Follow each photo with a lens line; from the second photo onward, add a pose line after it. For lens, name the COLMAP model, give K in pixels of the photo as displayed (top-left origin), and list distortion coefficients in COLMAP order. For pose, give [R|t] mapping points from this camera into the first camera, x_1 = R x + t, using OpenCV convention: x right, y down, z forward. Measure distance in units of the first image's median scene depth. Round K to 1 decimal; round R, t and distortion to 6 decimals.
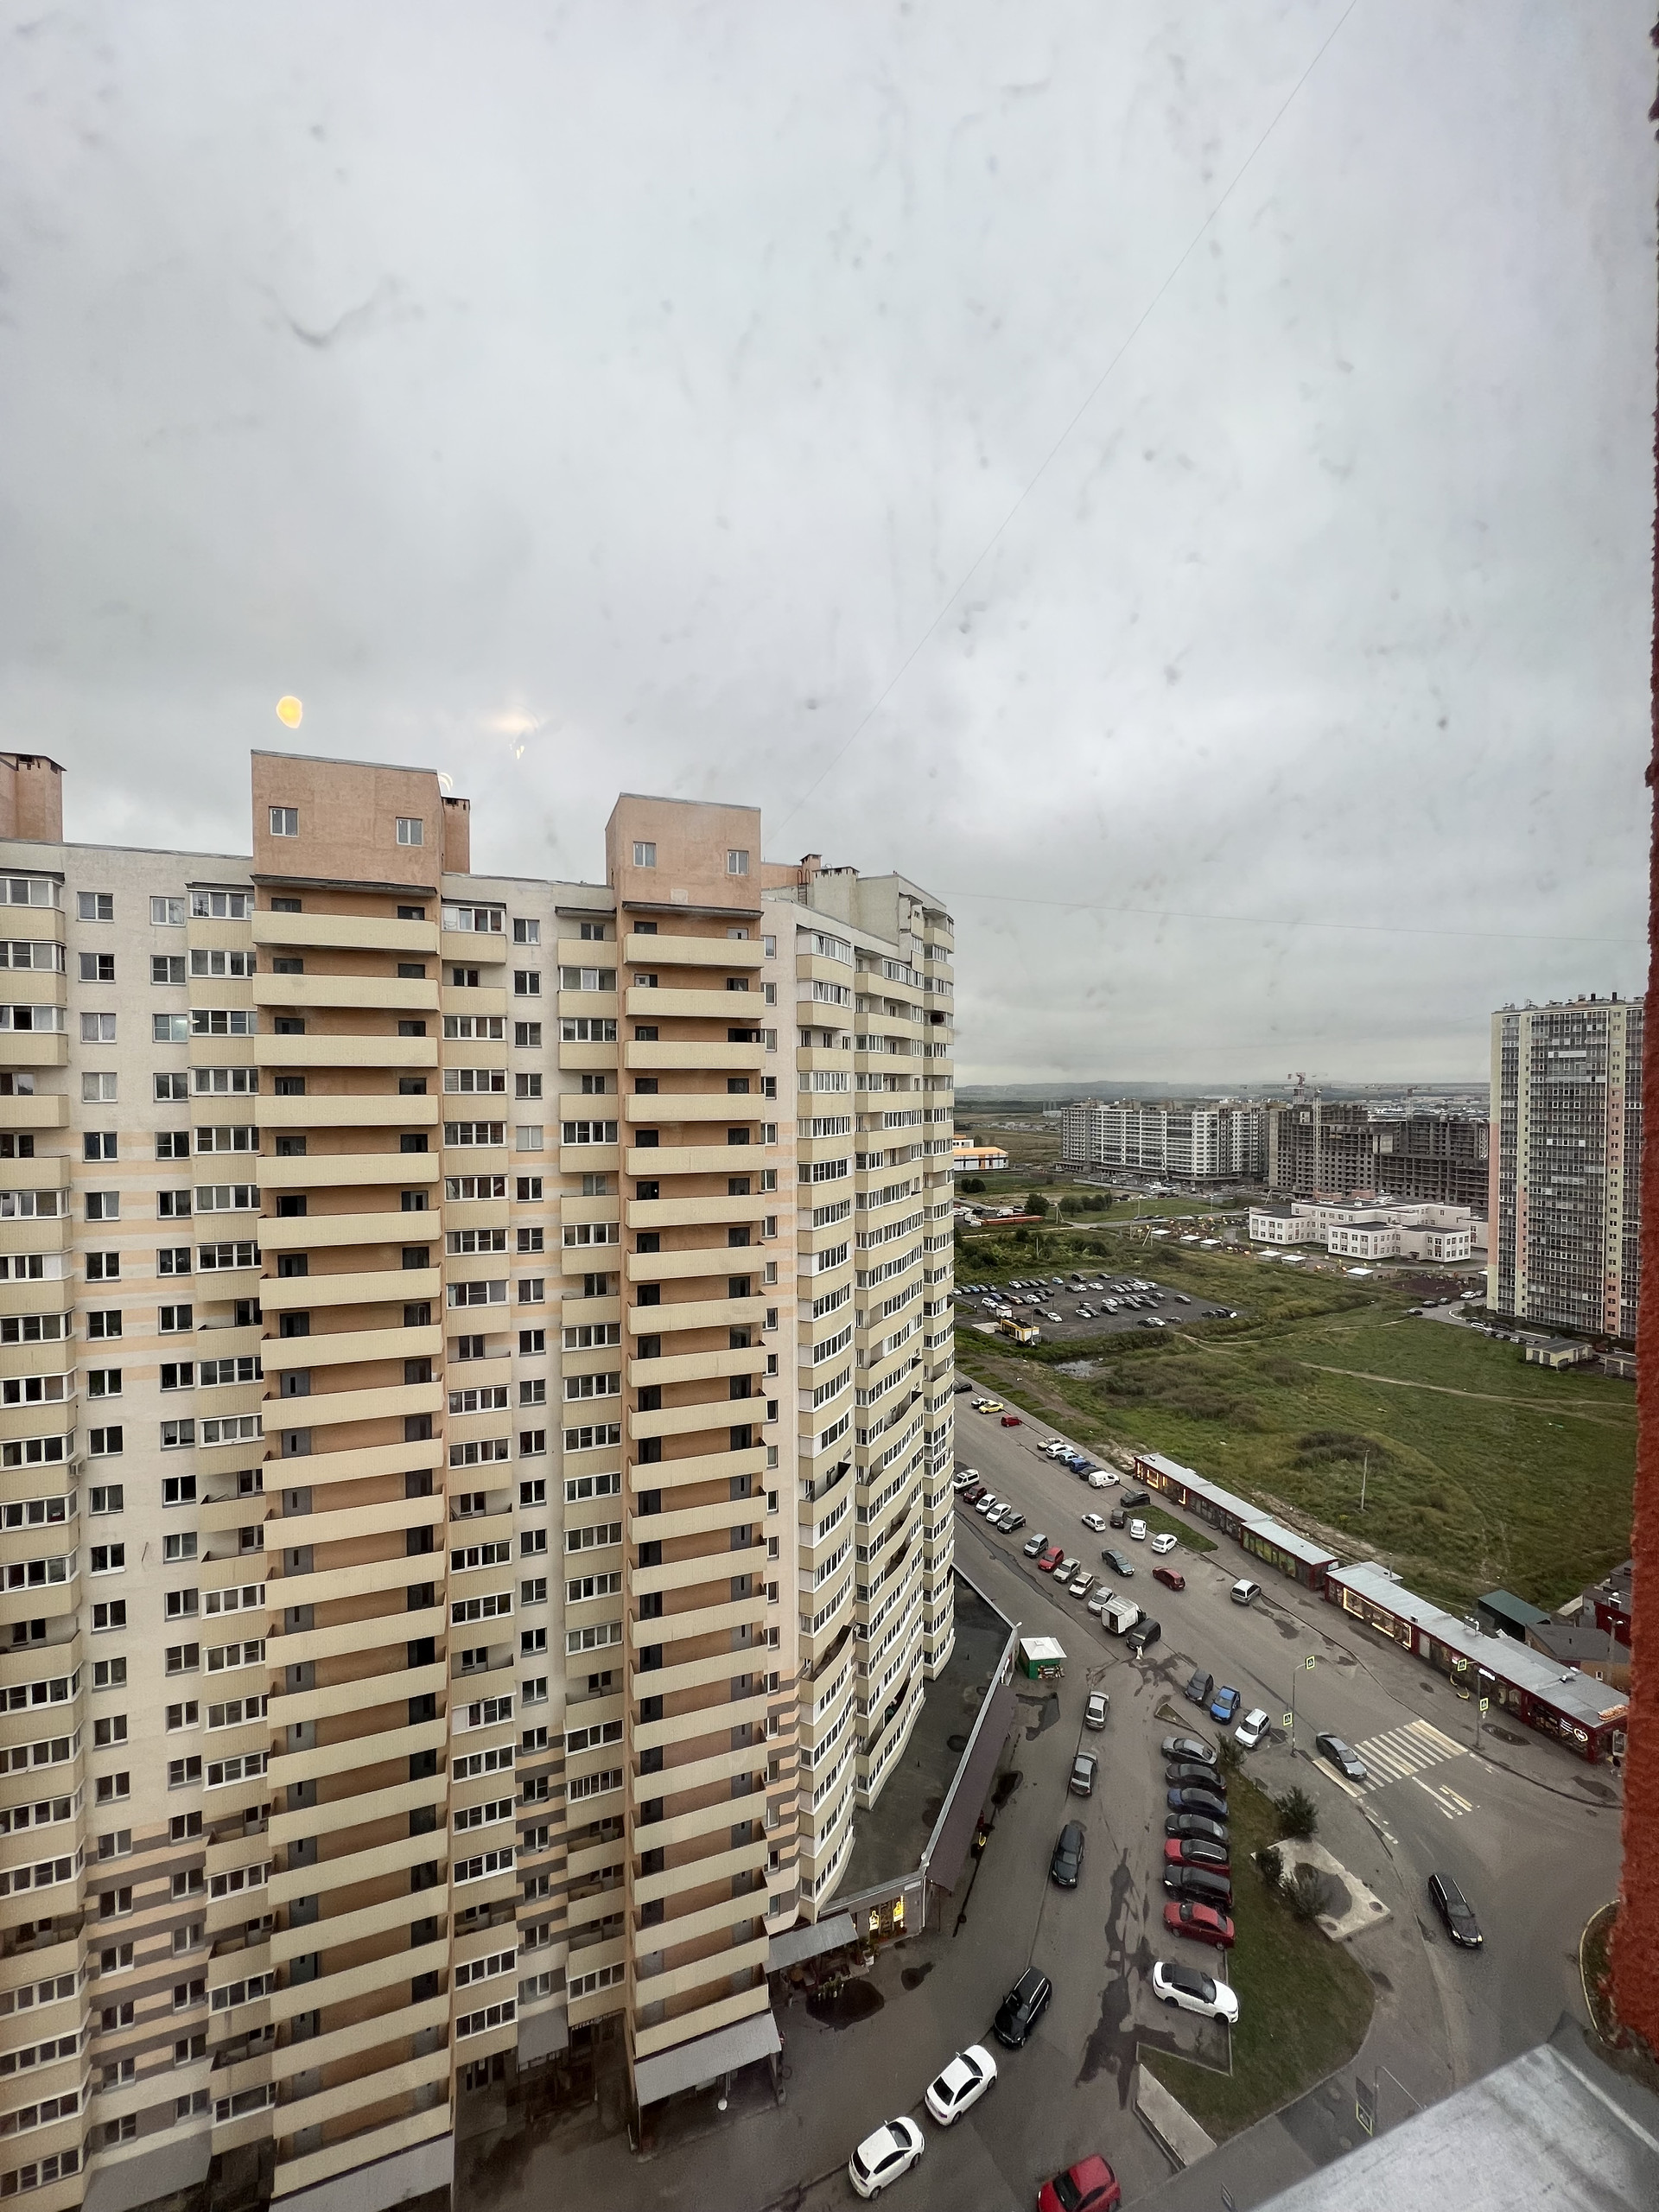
lens RADIAL K [[883.6, 0, 827.3], [0, 883.6, 1110.4], [0, 0, 1]] dist [0.000871, 0.000006]
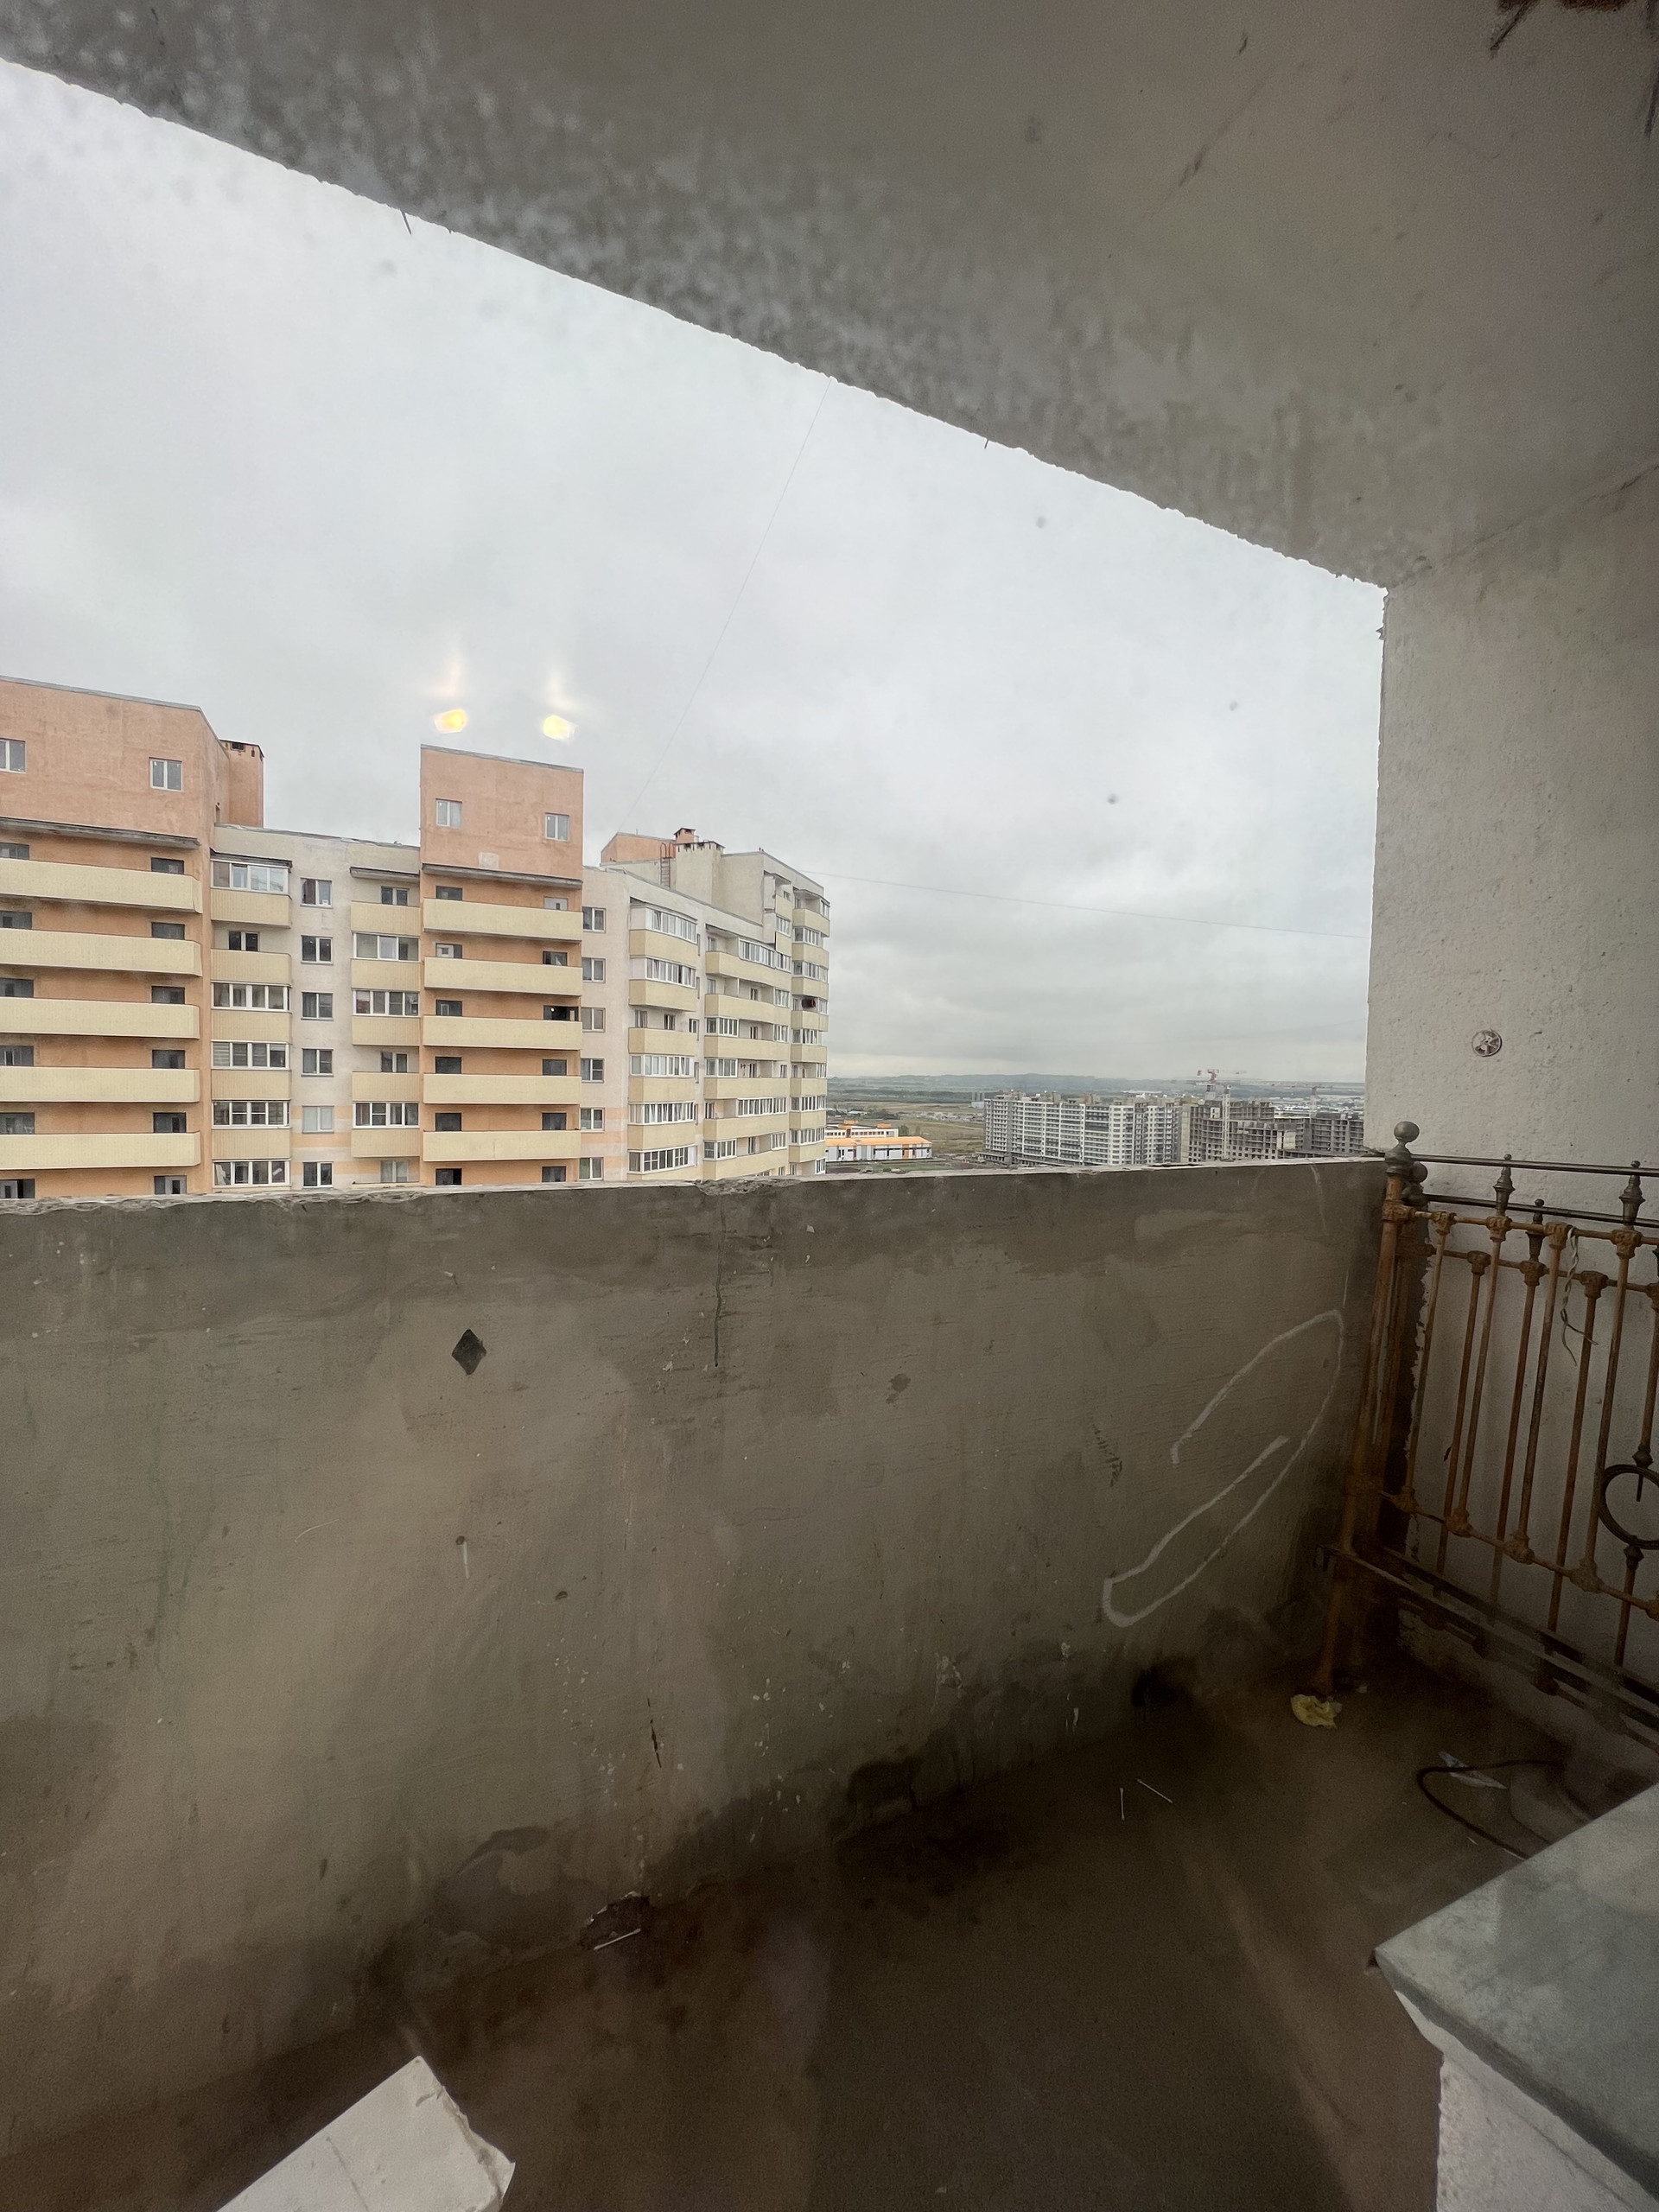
lens RADIAL K [[889.3, 0, 831.4], [0, 889.3, 1105.7], [0, 0, 1]] dist [-0.001126, -0.000037]
pose [[0.996576, 0.019219, 0.080422, 0.102292], [-0.019950, 0.999767, 0.008293, -0.000781], [-0.080244, -0.009869, 0.996726, 0.035157]]
